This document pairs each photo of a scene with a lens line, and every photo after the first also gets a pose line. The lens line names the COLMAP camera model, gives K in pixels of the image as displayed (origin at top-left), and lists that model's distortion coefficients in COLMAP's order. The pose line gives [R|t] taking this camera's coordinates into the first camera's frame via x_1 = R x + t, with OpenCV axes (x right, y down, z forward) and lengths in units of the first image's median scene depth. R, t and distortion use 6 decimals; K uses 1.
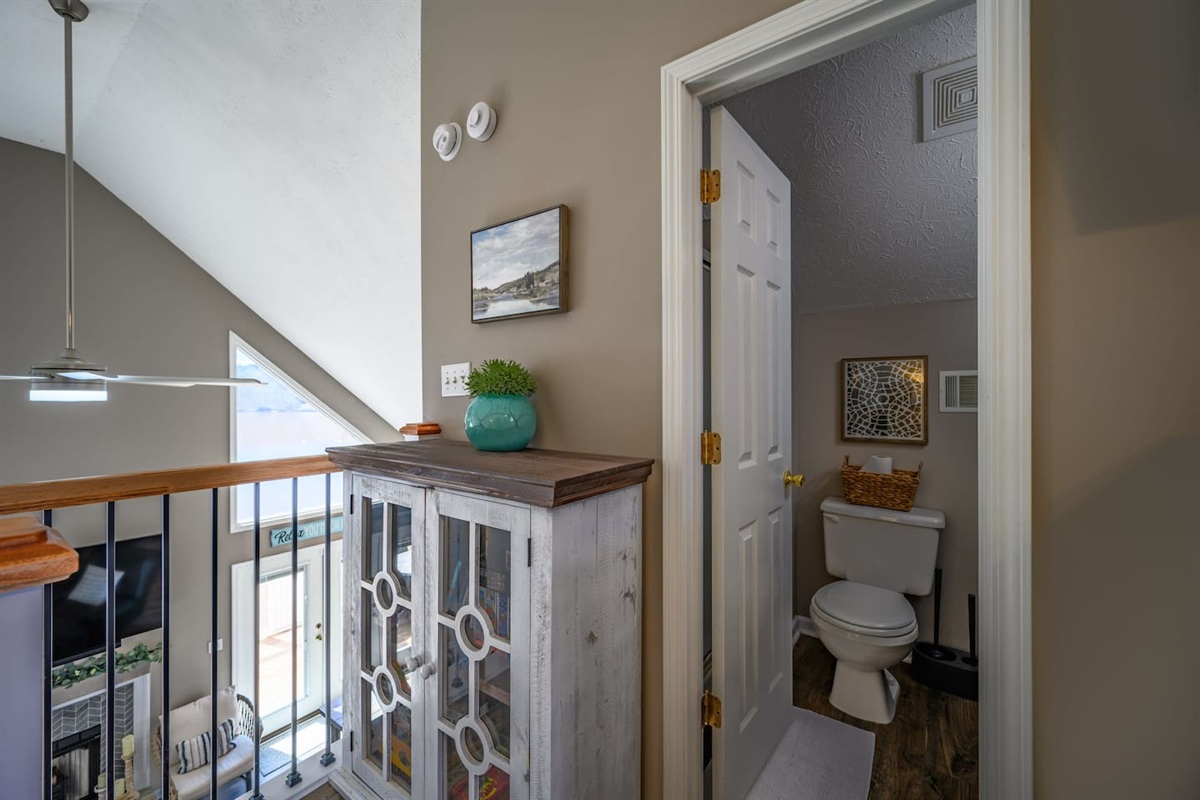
lens RADIAL K [[476.1, 0, 599.6], [0, 476.1, 396.9], [0, 0, 1]] dist [-0.000899, -0.000099]
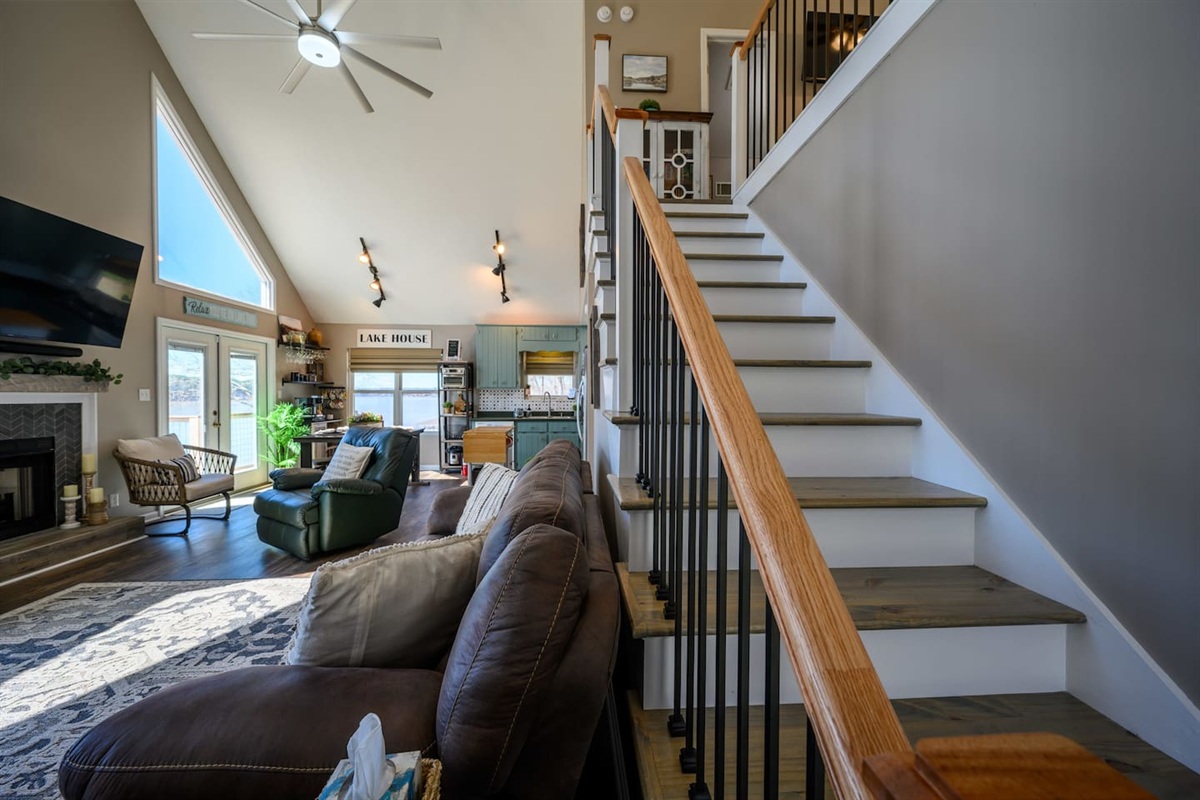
lens RADIAL K [[476.1, 0, 596.8], [0, 476.1, 400.3], [0, 0, 1]] dist [-0.000899, -0.000099]
pose [[0.776941, -0.006590, 0.629539, -1.324802], [0.000963, 0.999956, 0.009280, 0.994952], [-0.629573, -0.006604, 0.776914, -0.621545]]
